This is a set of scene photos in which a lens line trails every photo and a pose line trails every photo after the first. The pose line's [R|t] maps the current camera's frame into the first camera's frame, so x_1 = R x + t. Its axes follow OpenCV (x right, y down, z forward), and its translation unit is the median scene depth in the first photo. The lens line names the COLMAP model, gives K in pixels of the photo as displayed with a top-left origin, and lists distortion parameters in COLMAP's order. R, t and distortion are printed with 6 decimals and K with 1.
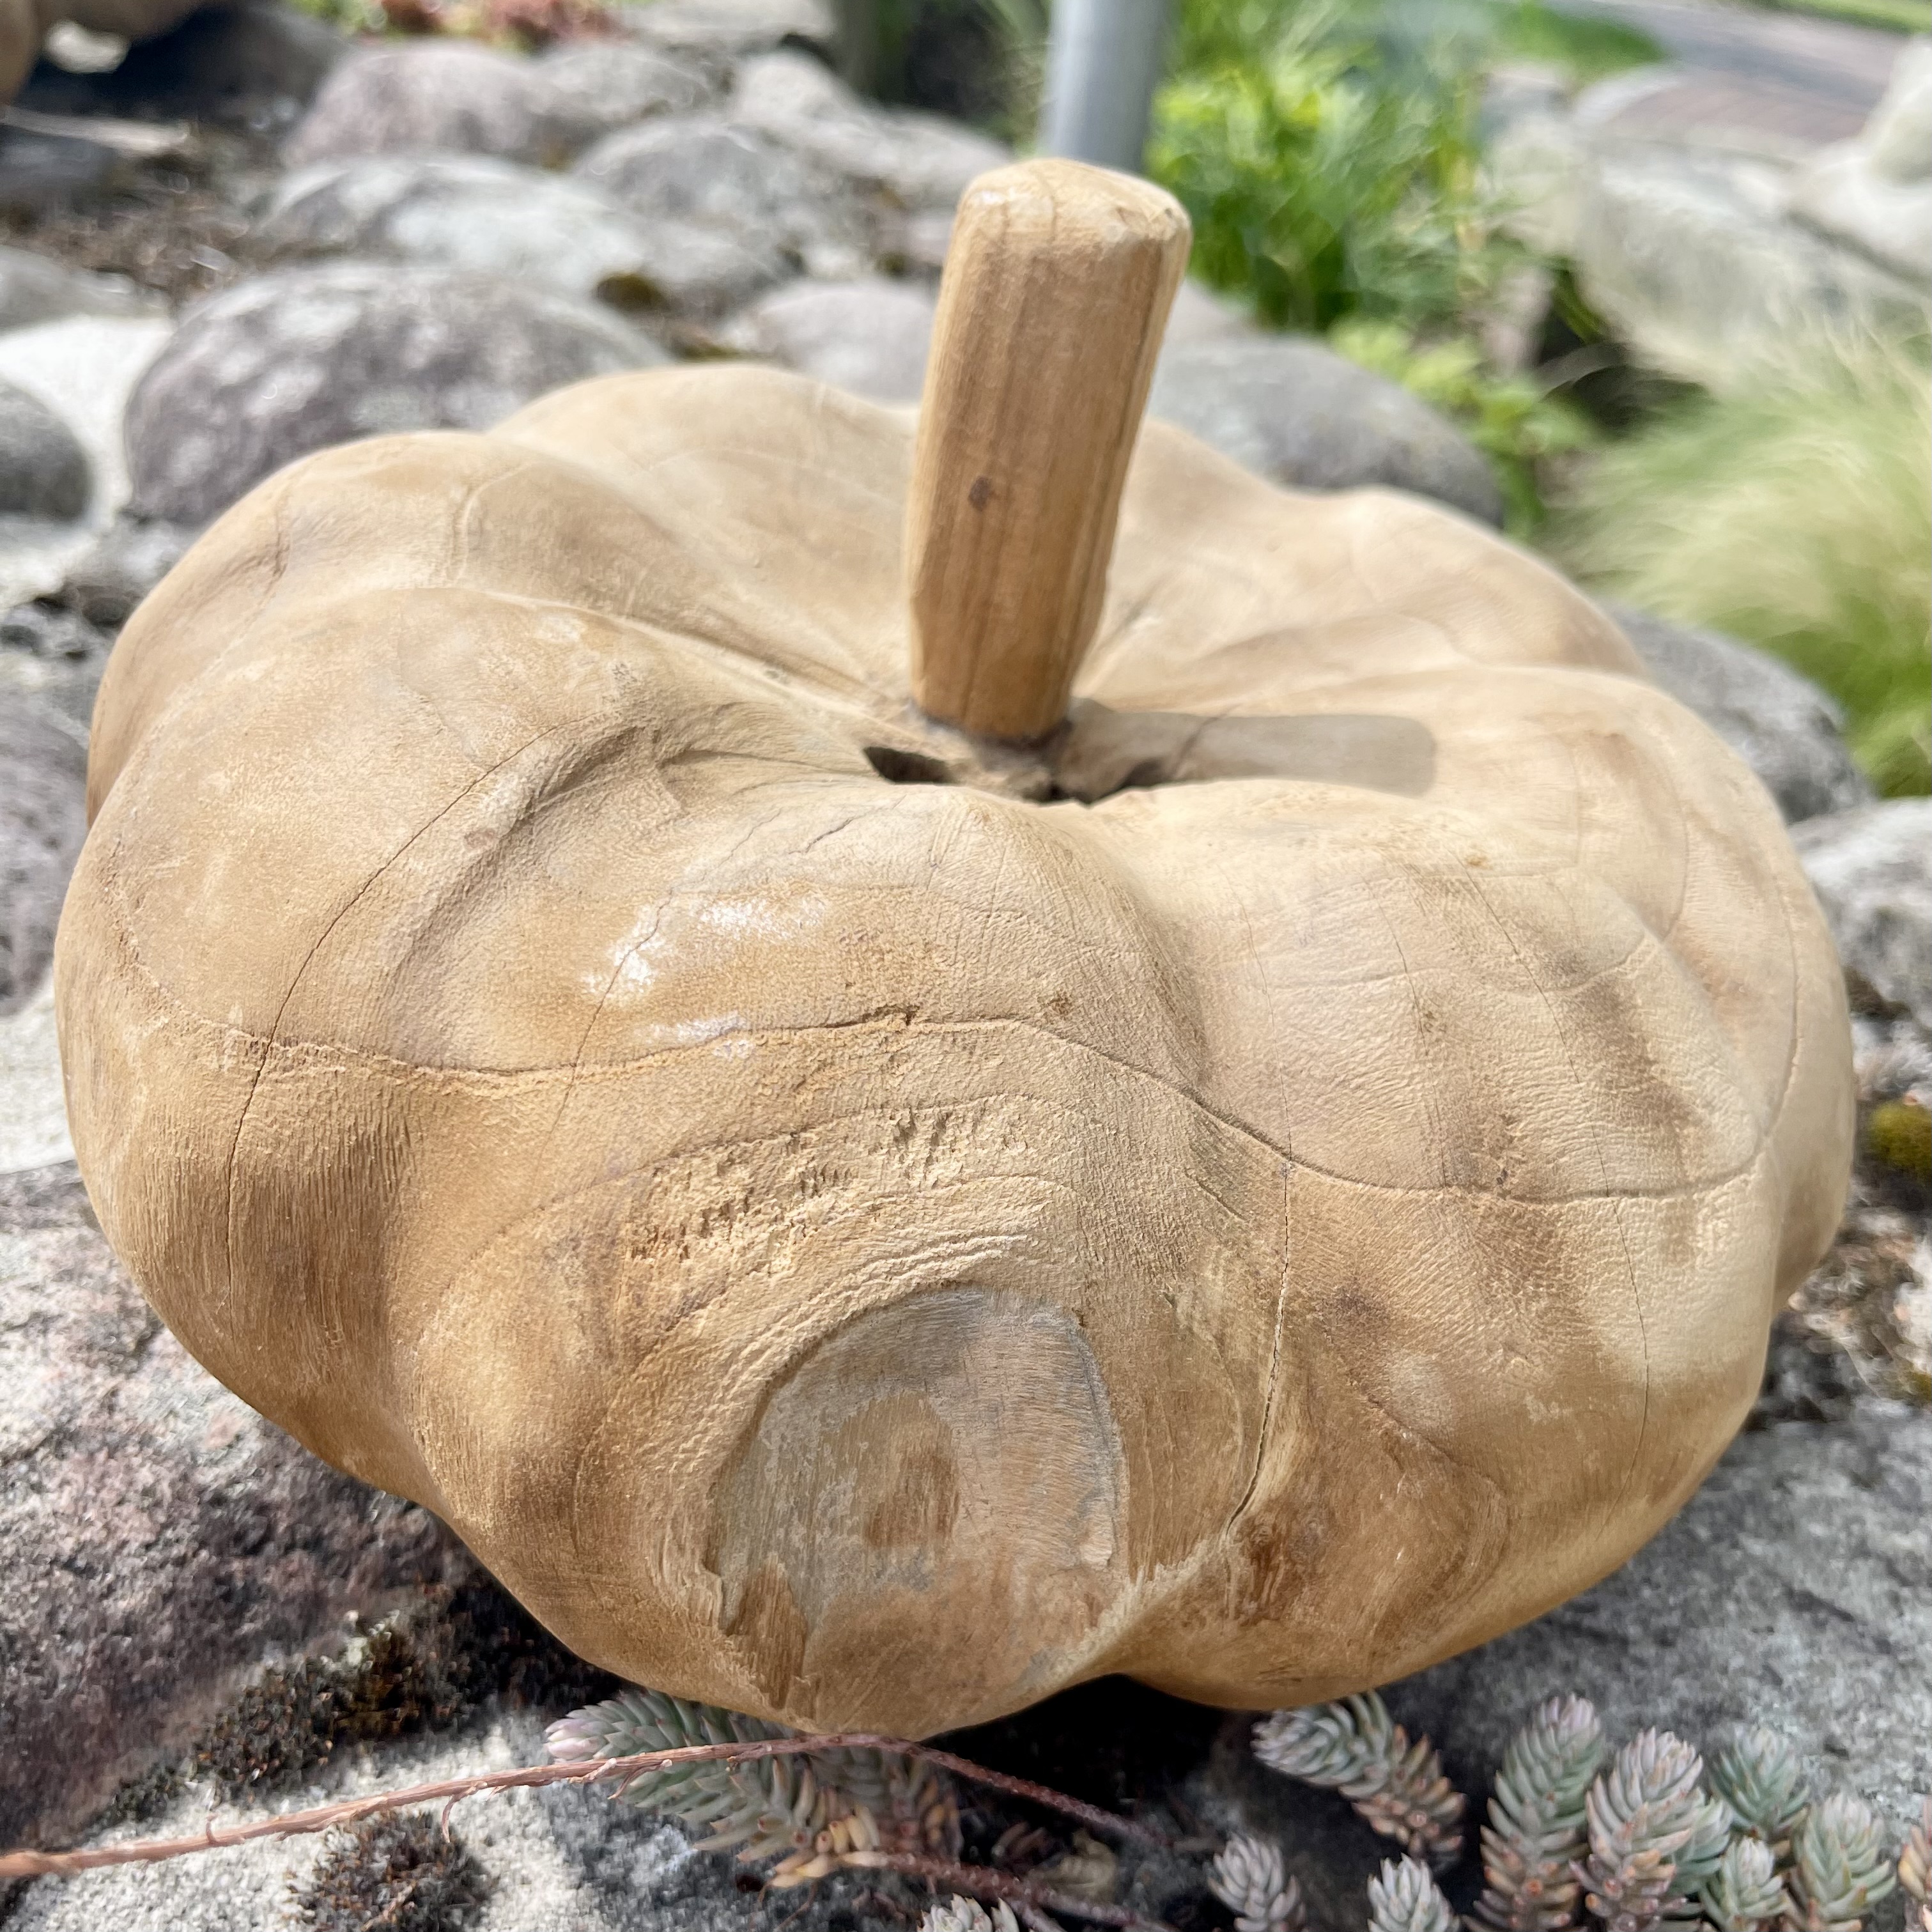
lens RADIAL K [[1864.8, 0, 972.5], [0, 1864.8, 1347.4], [0, 0, 1]] dist [0.095319, -0.152465]
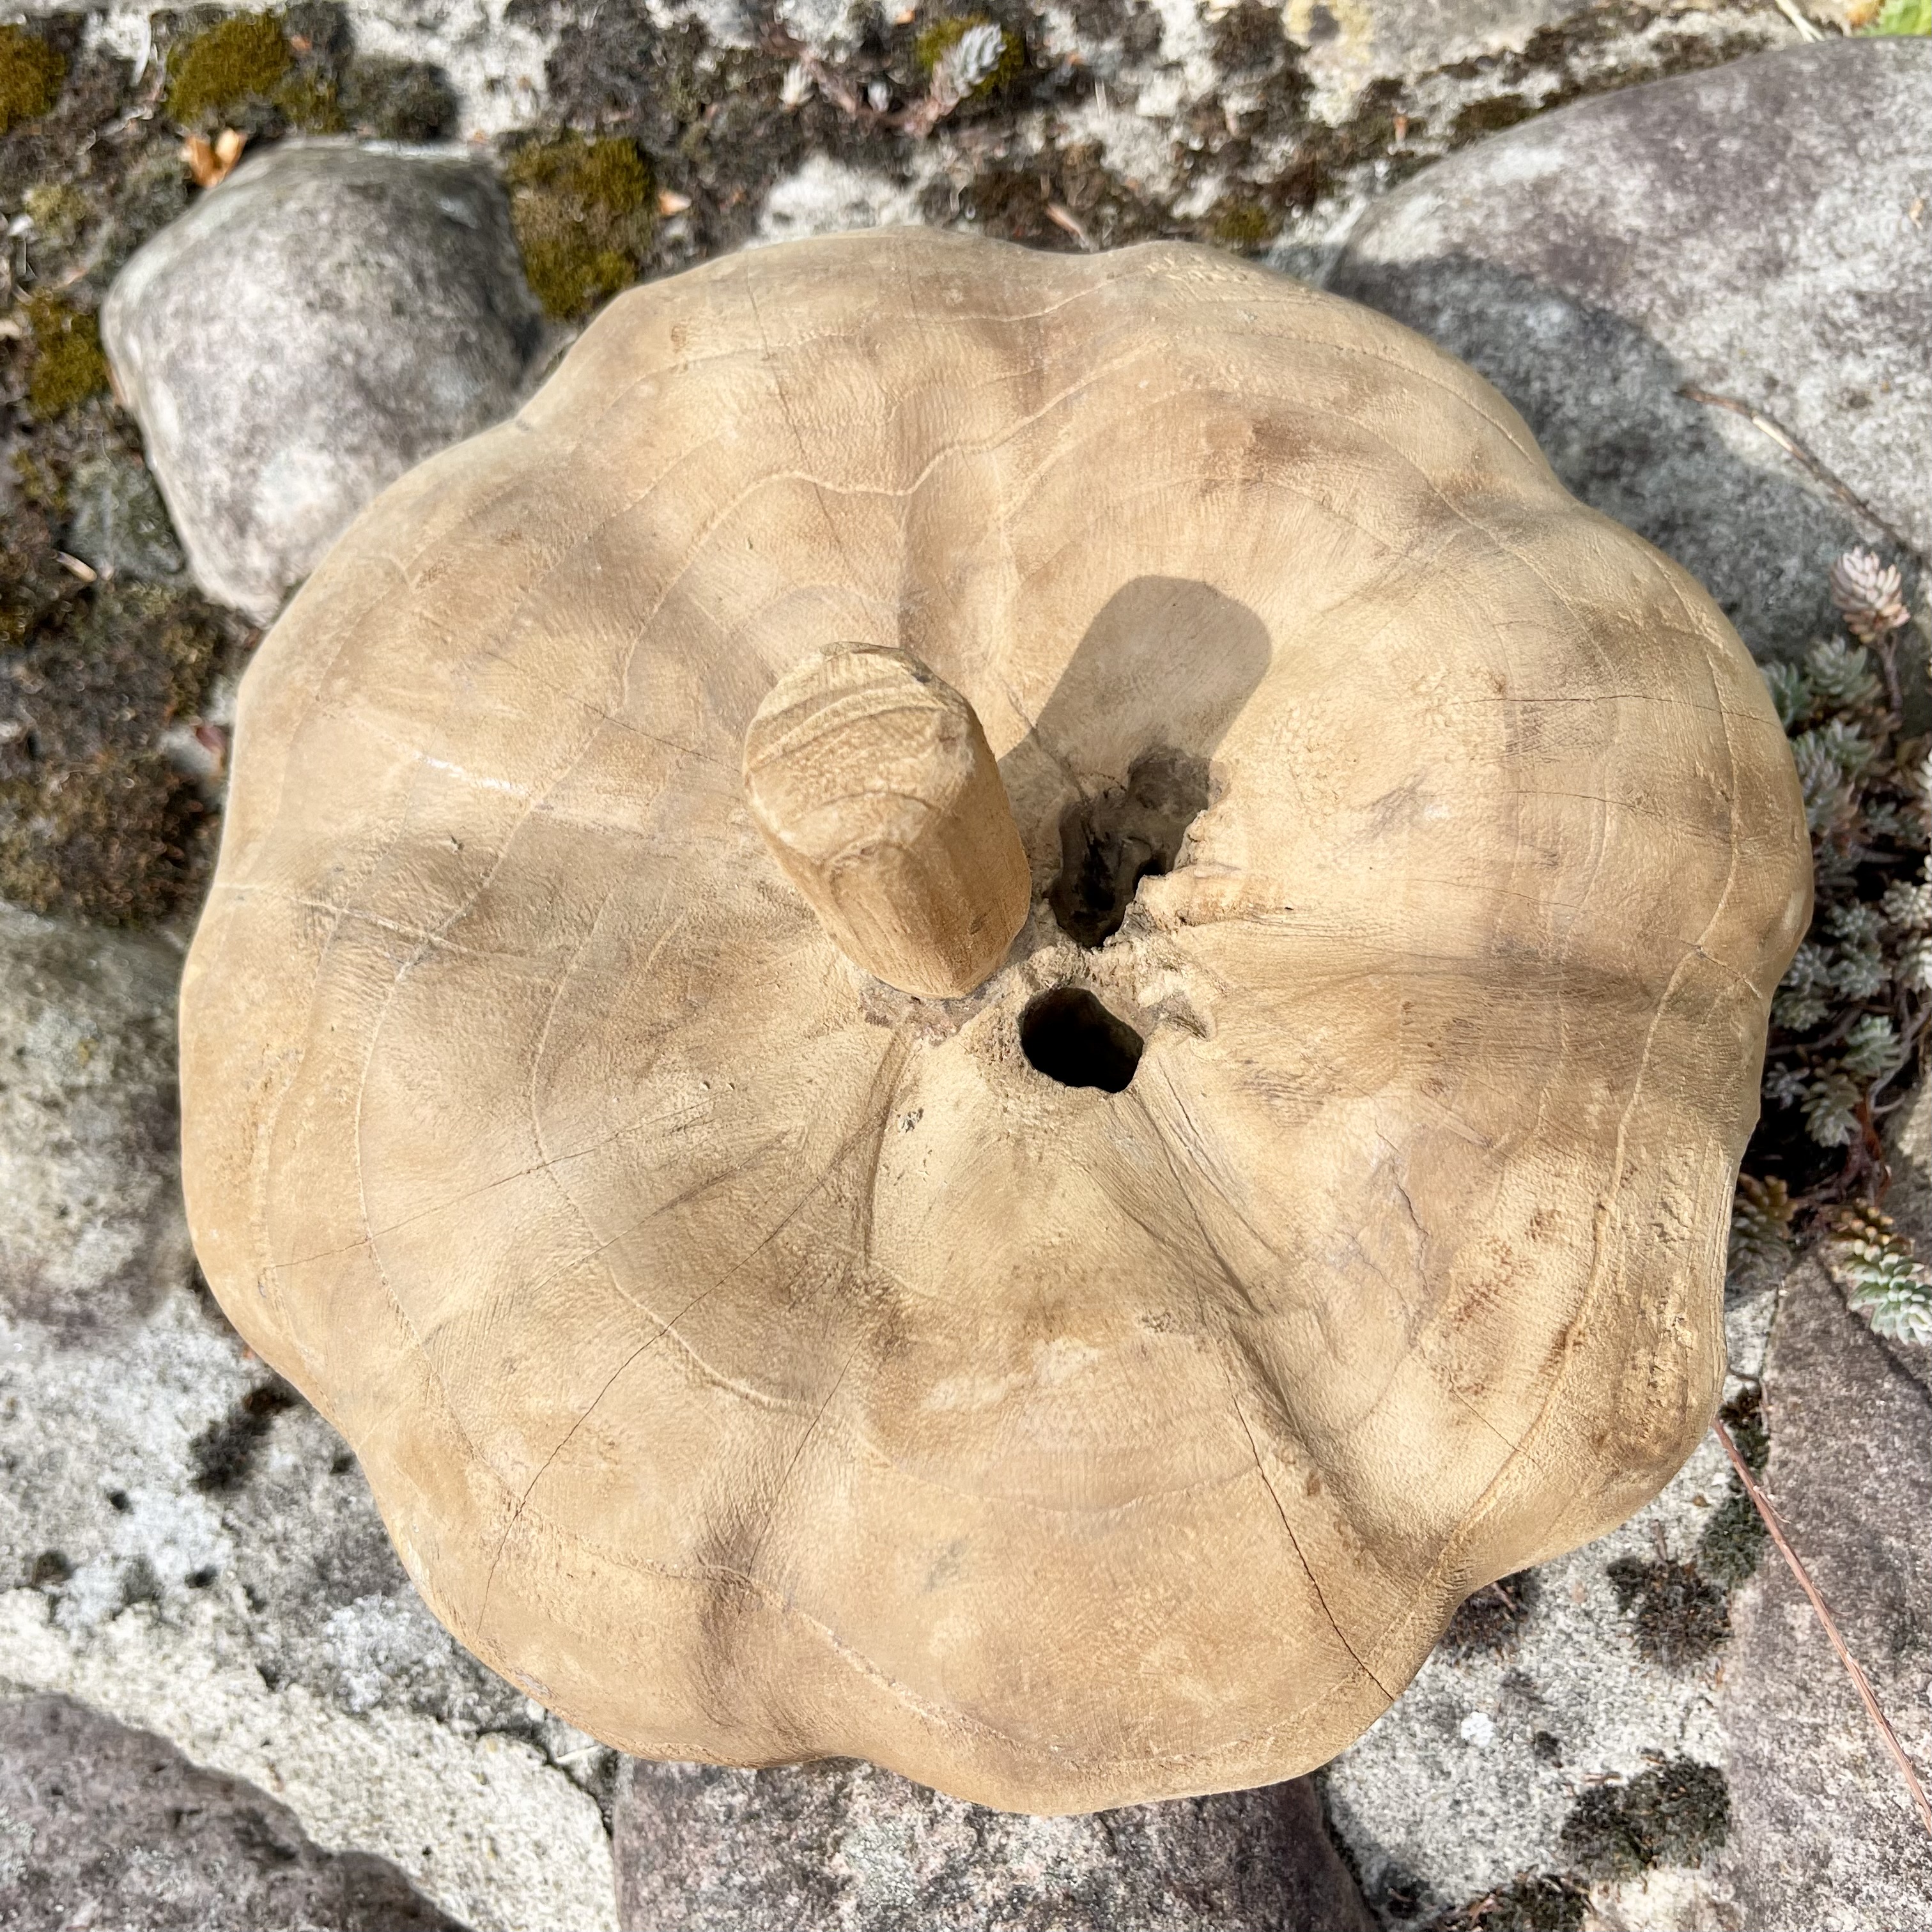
lens RADIAL K [[1792.7, 0, 1005.1], [0, 1792.7, 977.9], [0, 0, 1]] dist [0.070269, -0.096295]
pose [[0.332727, -0.940913, 0.063051, -0.089650], [0.744240, 0.303063, 0.595197, -1.133025], [-0.579137, -0.151113, 0.801103, 0.223726]]
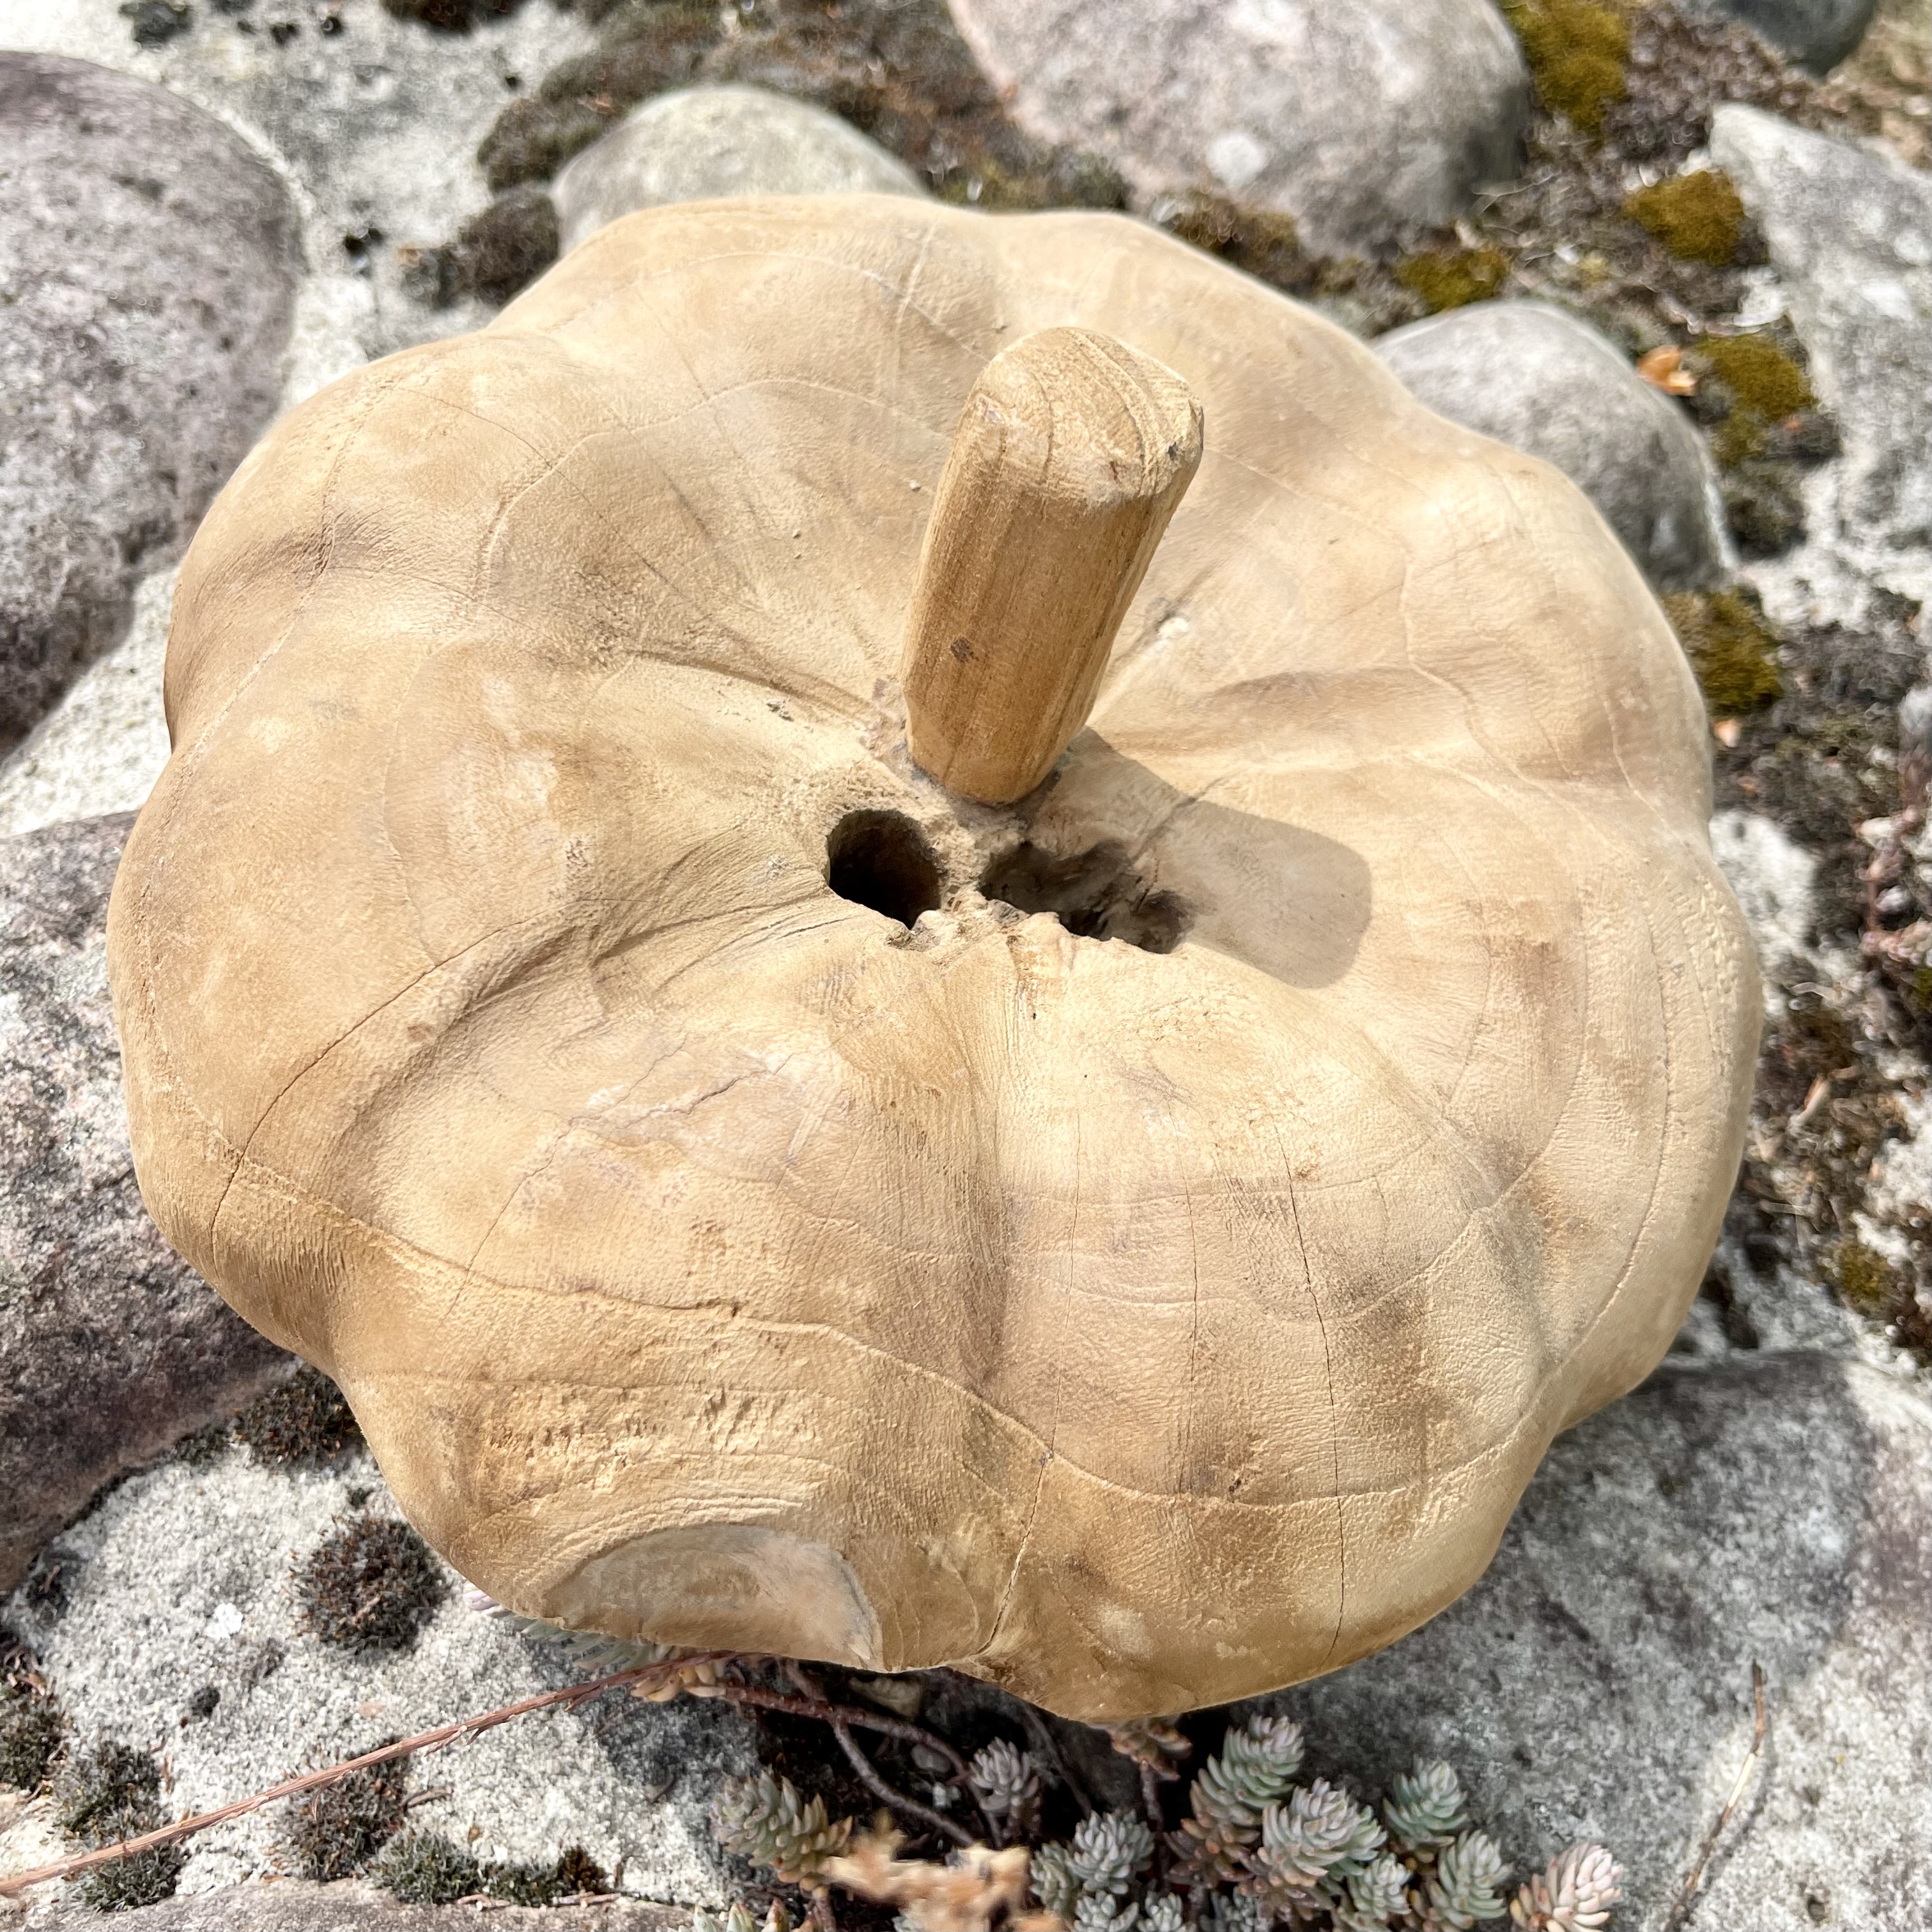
lens RADIAL K [[1815.0, 0, 969.1], [0, 1815.0, 1074.7], [0, 0, 1]] dist [0.073399, -0.107383]
pose [[0.975871, 0.202059, -0.082754, 0.153006], [-0.164539, 0.929663, 0.329627, -0.629695], [0.143537, -0.308057, 0.940478, -0.007403]]
